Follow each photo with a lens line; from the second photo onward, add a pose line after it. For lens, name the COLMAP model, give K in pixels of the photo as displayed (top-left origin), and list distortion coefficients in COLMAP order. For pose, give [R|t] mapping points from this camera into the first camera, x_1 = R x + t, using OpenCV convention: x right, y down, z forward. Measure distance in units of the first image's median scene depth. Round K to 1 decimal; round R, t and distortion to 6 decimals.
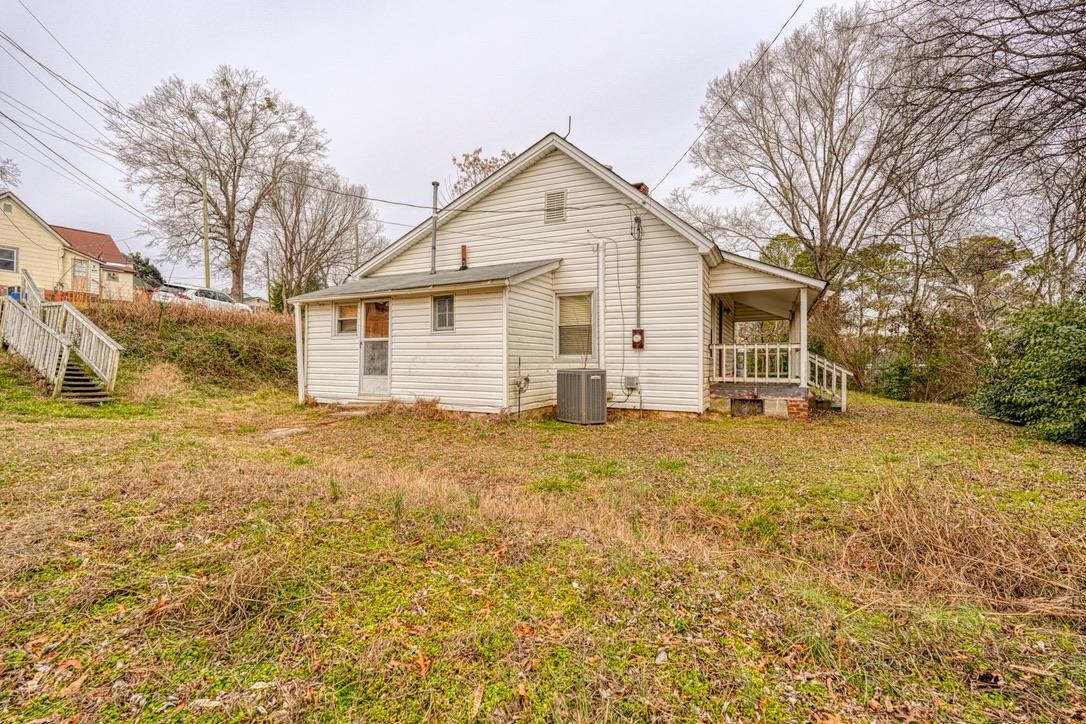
lens RADIAL K [[472.7, 0, 546.3], [0, 472.7, 363.7], [0, 0, 1]] dist [0.000504, -0.000114]
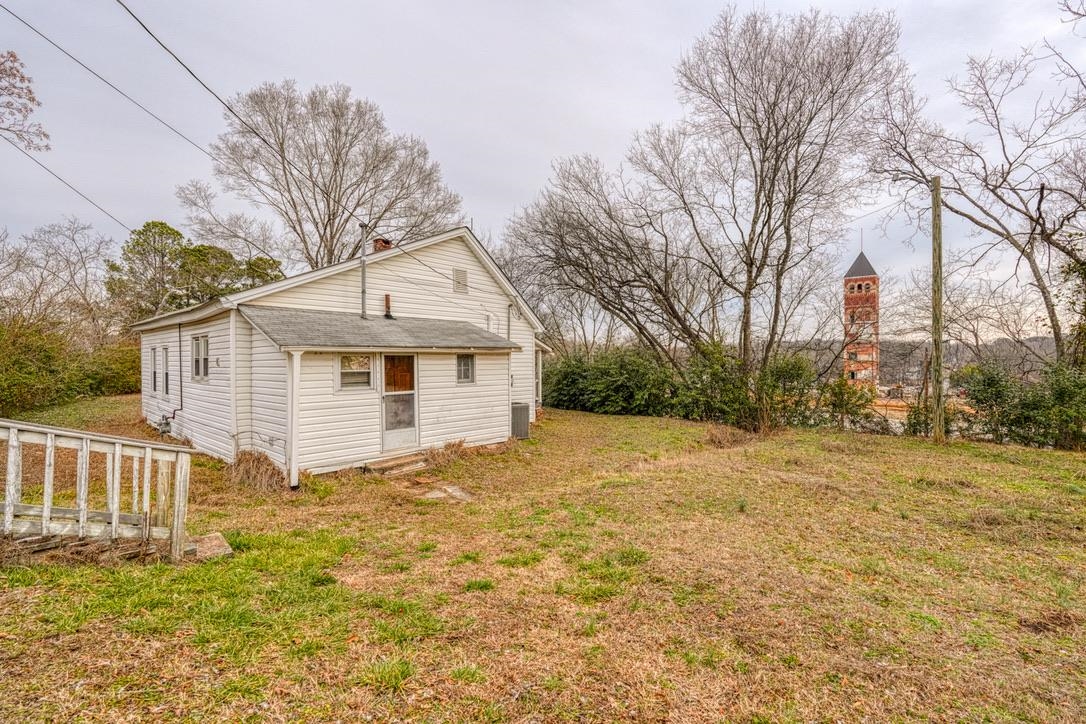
lens RADIAL K [[472.7, 0, 545.0], [0, 472.7, 359.3], [0, 0, 1]] dist [0.000504, -0.000114]
pose [[0.280752, -0.005790, 0.959763, -1.235157], [0.002692, 0.999983, 0.005245, -0.126964], [-0.959776, 0.001111, 0.280763, 0.428441]]
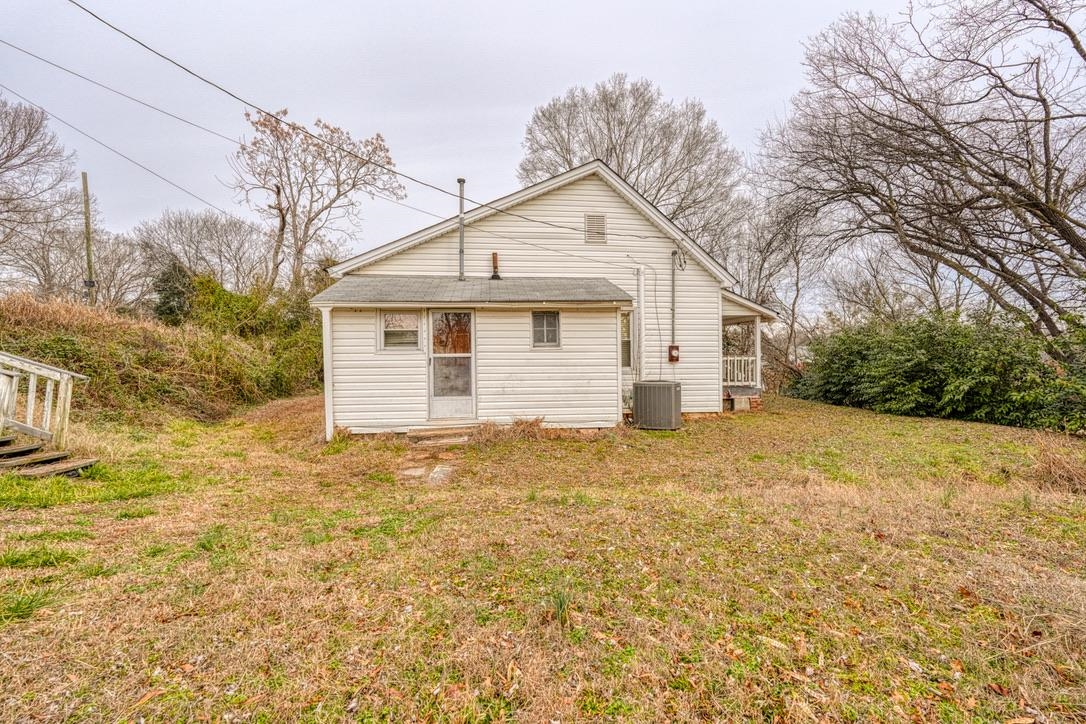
lens RADIAL K [[472.7, 0, 544.7], [0, 472.7, 361.9], [0, 0, 1]] dist [0.000504, -0.000114]
pose [[0.843340, -0.016241, 0.537135, -0.689277], [0.012671, 0.999866, 0.010339, -0.046277], [-0.537231, -0.001913, 0.843433, 0.169778]]
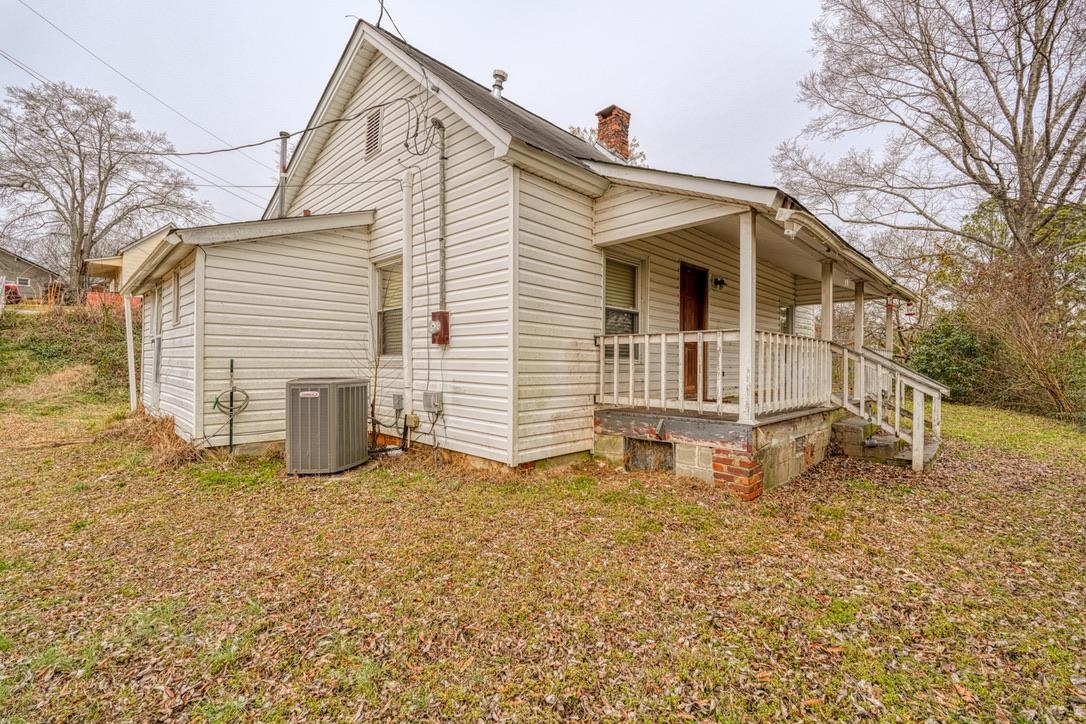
lens RADIAL K [[472.7, 0, 544.0], [0, 472.7, 365.2], [0, 0, 1]] dist [0.000504, -0.000114]
pose [[0.947155, 0.004065, -0.320751, 0.486025], [-0.005082, 0.999984, -0.002334, -0.005983], [0.320737, 0.003841, 0.947161, 0.471441]]
